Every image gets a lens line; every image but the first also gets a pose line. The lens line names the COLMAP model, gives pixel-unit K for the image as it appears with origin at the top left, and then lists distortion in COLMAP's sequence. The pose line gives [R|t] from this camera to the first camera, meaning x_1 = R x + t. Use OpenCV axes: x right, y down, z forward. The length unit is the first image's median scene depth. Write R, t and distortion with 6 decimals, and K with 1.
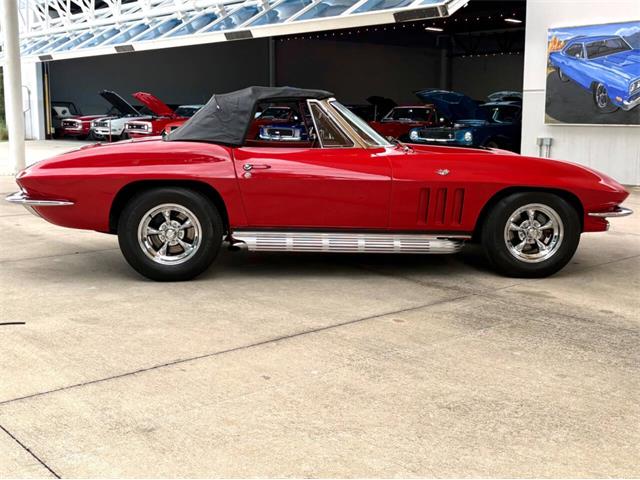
lens RADIAL K [[766.6, 0, 320.3], [0, 766.6, 239.6], [0, 0, 1]] dist [-0.005988, -0.058163]
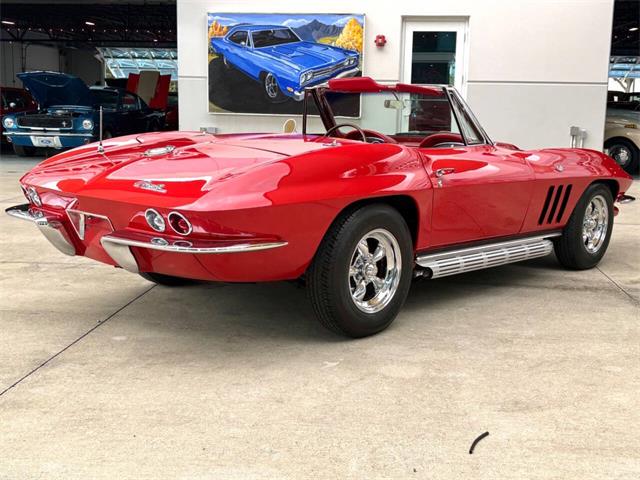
lens RADIAL K [[786.0, 0, 317.6], [0, 786.0, 240.0], [0, 0, 1]] dist [0.011556, -0.033588]
pose [[0.738635, -0.095733, 0.667273, -0.291729], [0.085839, 0.995164, 0.047757, -0.030090], [-0.668618, 0.022003, 0.743281, 0.194043]]
